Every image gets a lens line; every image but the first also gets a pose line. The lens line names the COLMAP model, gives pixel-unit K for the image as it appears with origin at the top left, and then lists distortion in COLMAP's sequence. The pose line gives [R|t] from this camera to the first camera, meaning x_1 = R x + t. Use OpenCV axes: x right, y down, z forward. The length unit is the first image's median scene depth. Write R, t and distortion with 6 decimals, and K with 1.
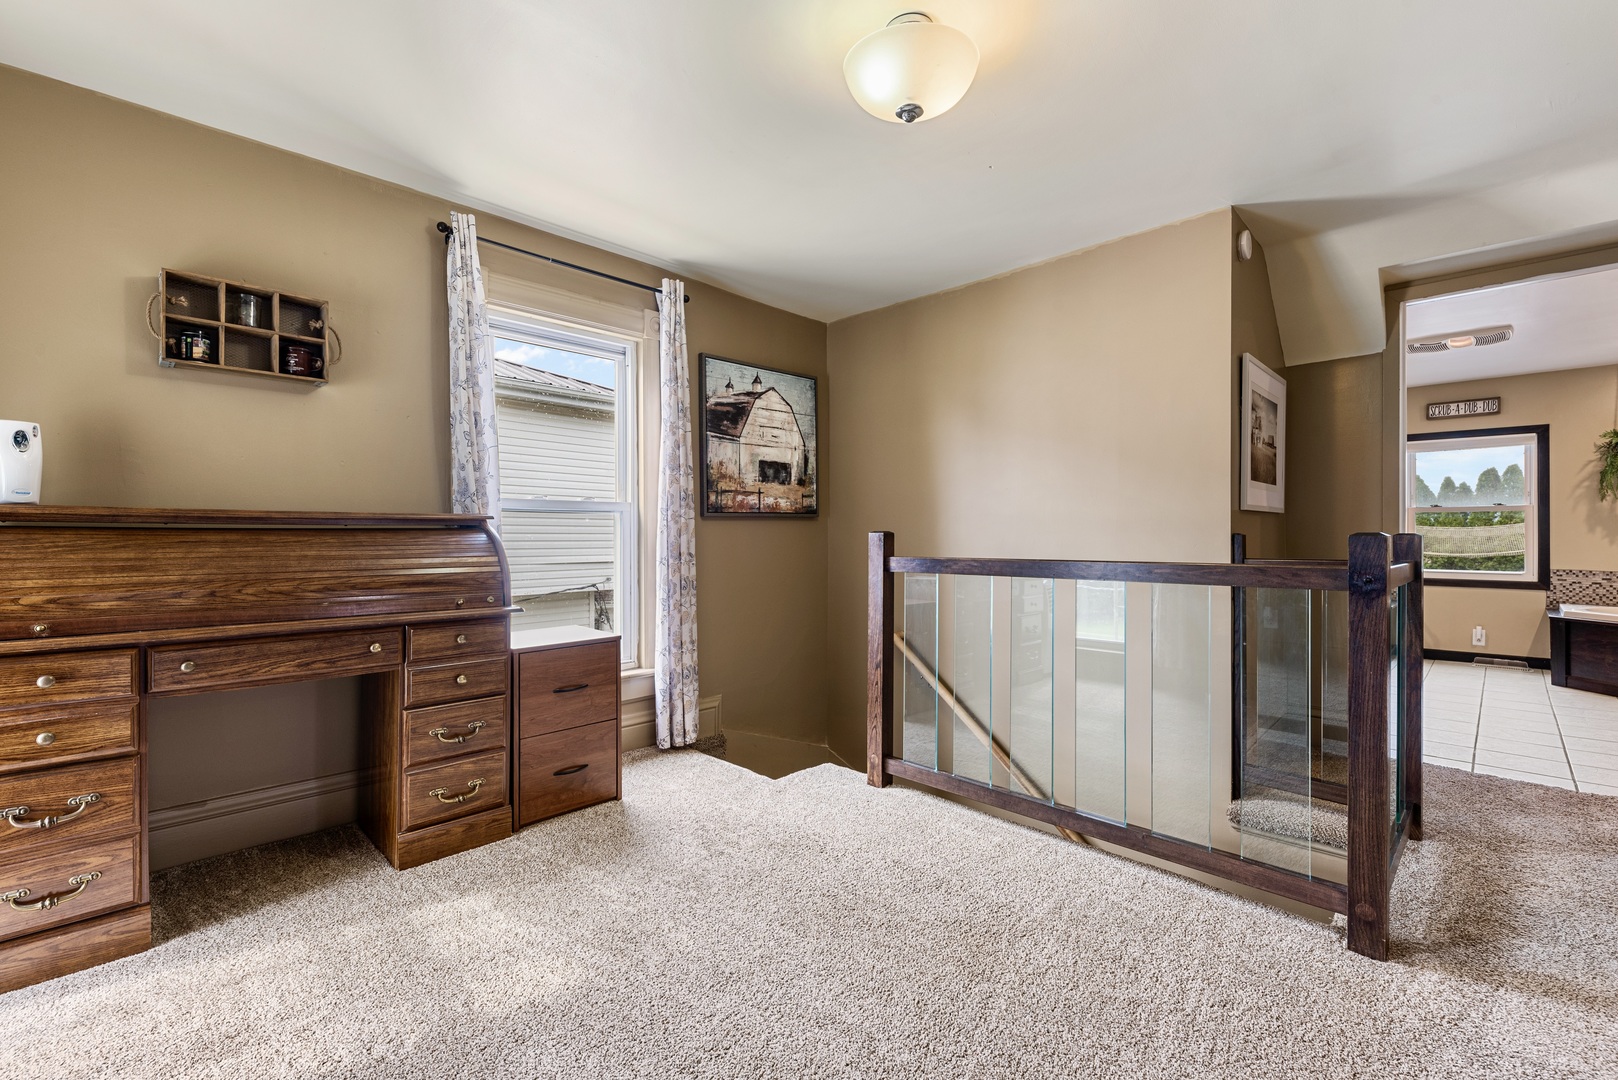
lens RADIAL K [[687.3, 0, 806.4], [0, 687.3, 541.6], [0, 0, 1]] dist [-0.011766, -0.000489]
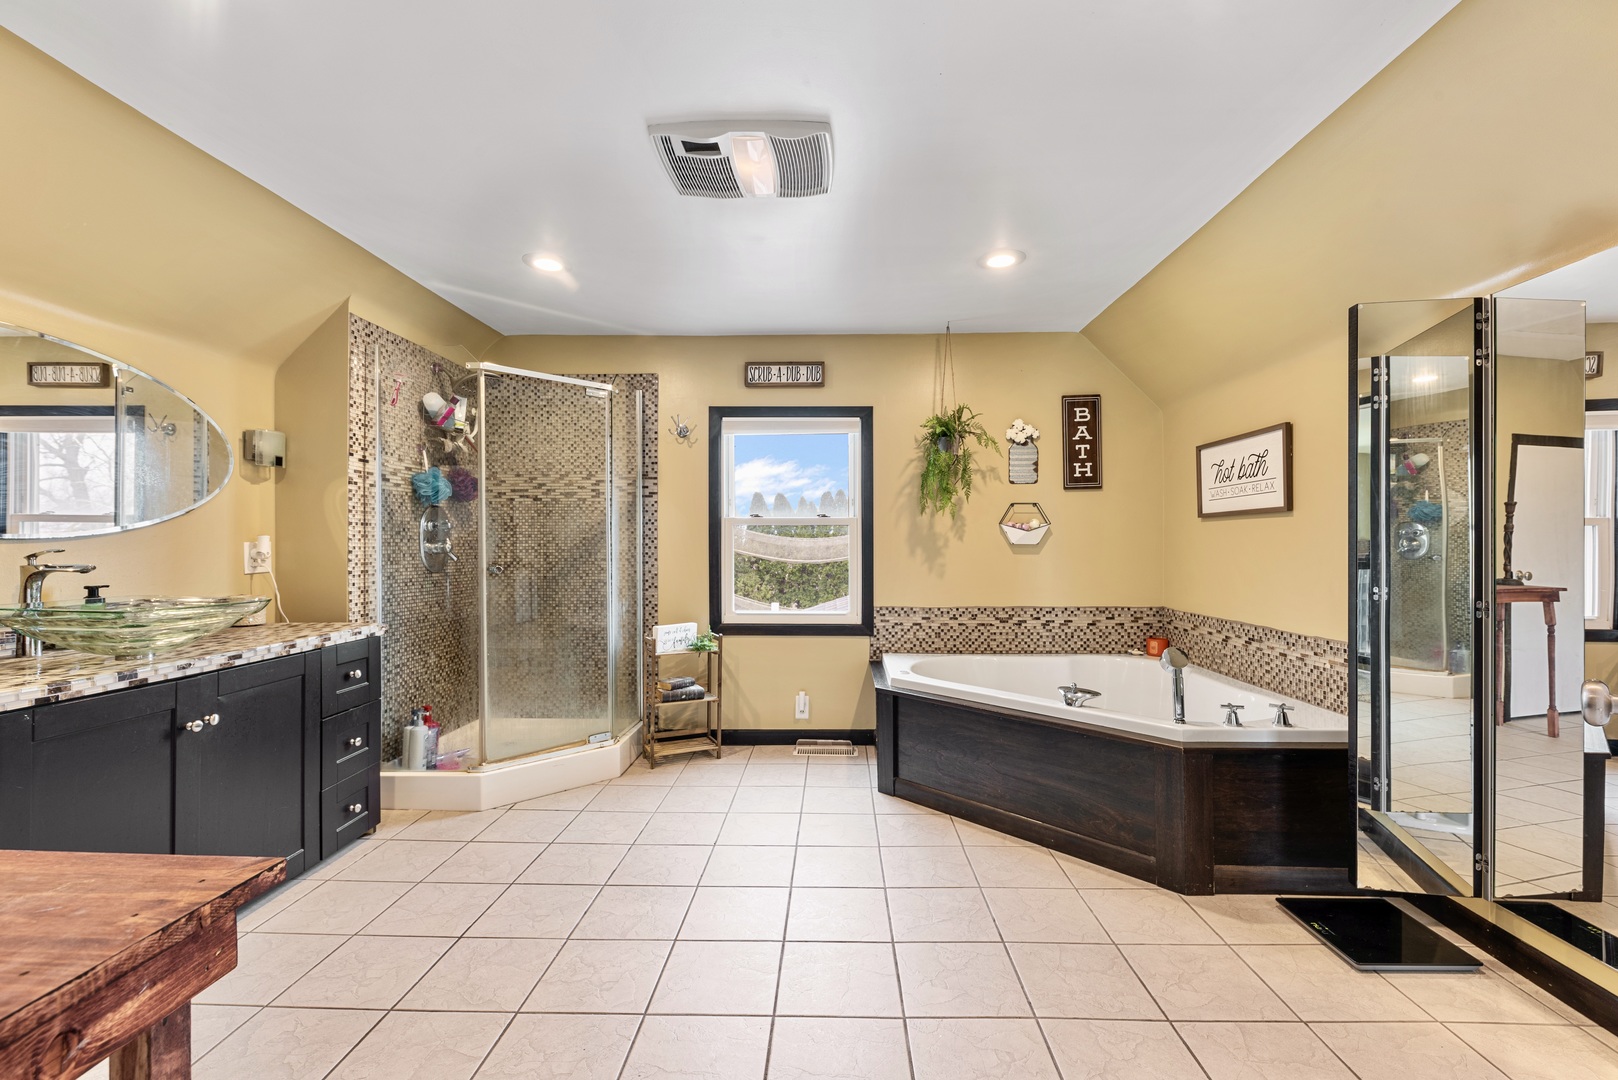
lens RADIAL K [[687.3, 0, 814.2], [0, 687.3, 541.4], [0, 0, 1]] dist [-0.011766, -0.000489]
pose [[0.722184, 0.004323, 0.691687, 0.543856], [0.001069, 0.999972, -0.007366, -0.023344], [-0.691700, 0.006059, 0.722160, 0.512584]]
